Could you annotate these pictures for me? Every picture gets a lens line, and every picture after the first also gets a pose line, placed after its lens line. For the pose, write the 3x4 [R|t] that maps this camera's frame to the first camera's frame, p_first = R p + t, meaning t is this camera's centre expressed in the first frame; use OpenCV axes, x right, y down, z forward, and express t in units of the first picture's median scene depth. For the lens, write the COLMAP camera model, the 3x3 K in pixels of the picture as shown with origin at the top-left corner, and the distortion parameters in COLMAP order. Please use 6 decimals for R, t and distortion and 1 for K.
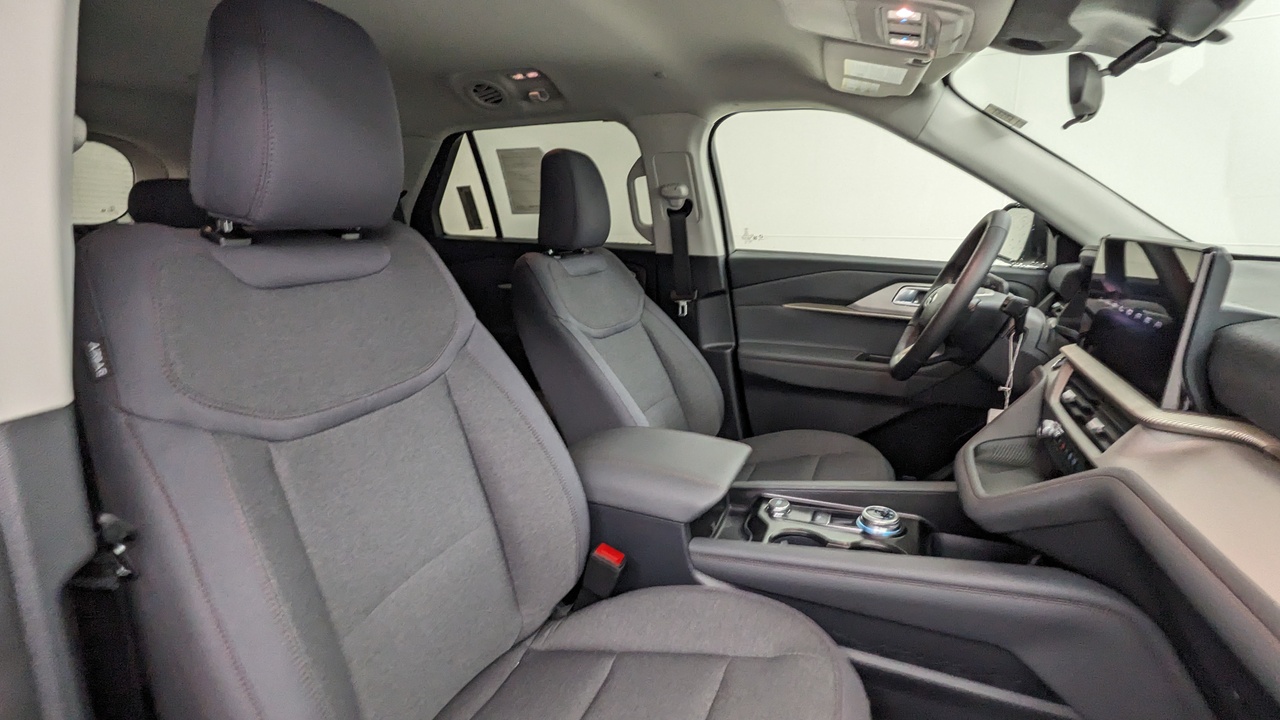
lens RADIAL K [[604.8, 0, 640.0], [0, 604.8, 360.0], [0, 0, 1]] dist [-0.011762, -0.000895]
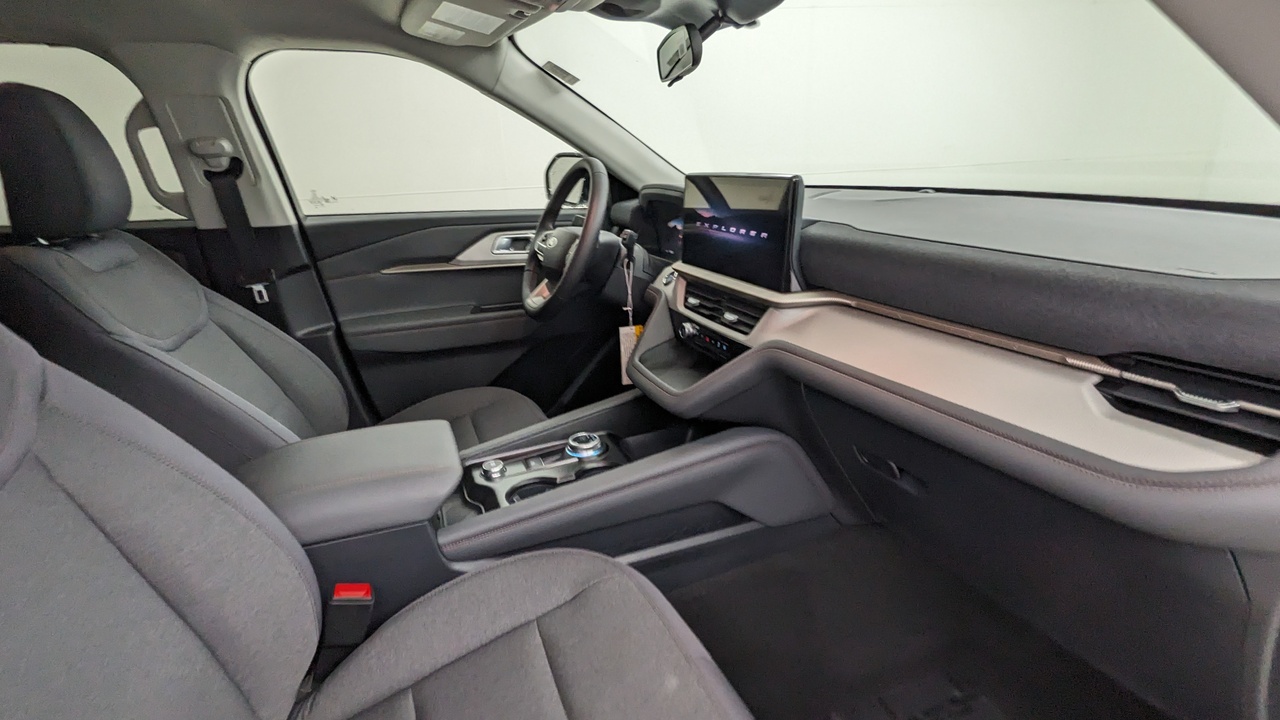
lens RADIAL K [[601.9, 0, 640.0], [0, 601.9, 360.0], [0, 0, 1]] dist [-0.000917, -0.000346]
pose [[0.715979, -0.245014, 0.653714, -0.150854], [0.200058, 0.969127, 0.144118, -0.017376], [-0.668843, 0.027595, 0.742891, 0.074719]]
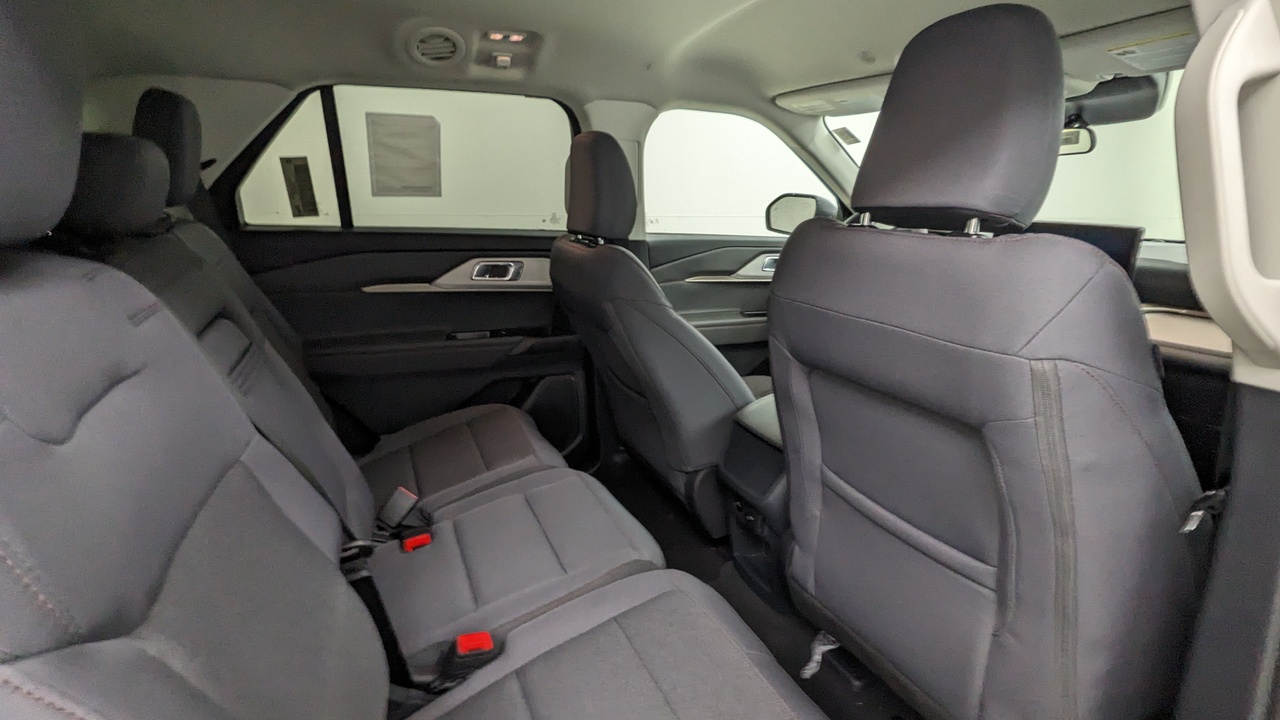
lens RADIAL K [[604.8, 0, 640.0], [0, 604.8, 360.0], [0, 0, 1]] dist [-0.011762, -0.000895]
pose [[0.703418, -0.177713, 0.688201, -0.848580], [0.149950, 0.983551, 0.100715, -0.090181], [-0.694779, 0.032351, 0.718495, 0.307700]]
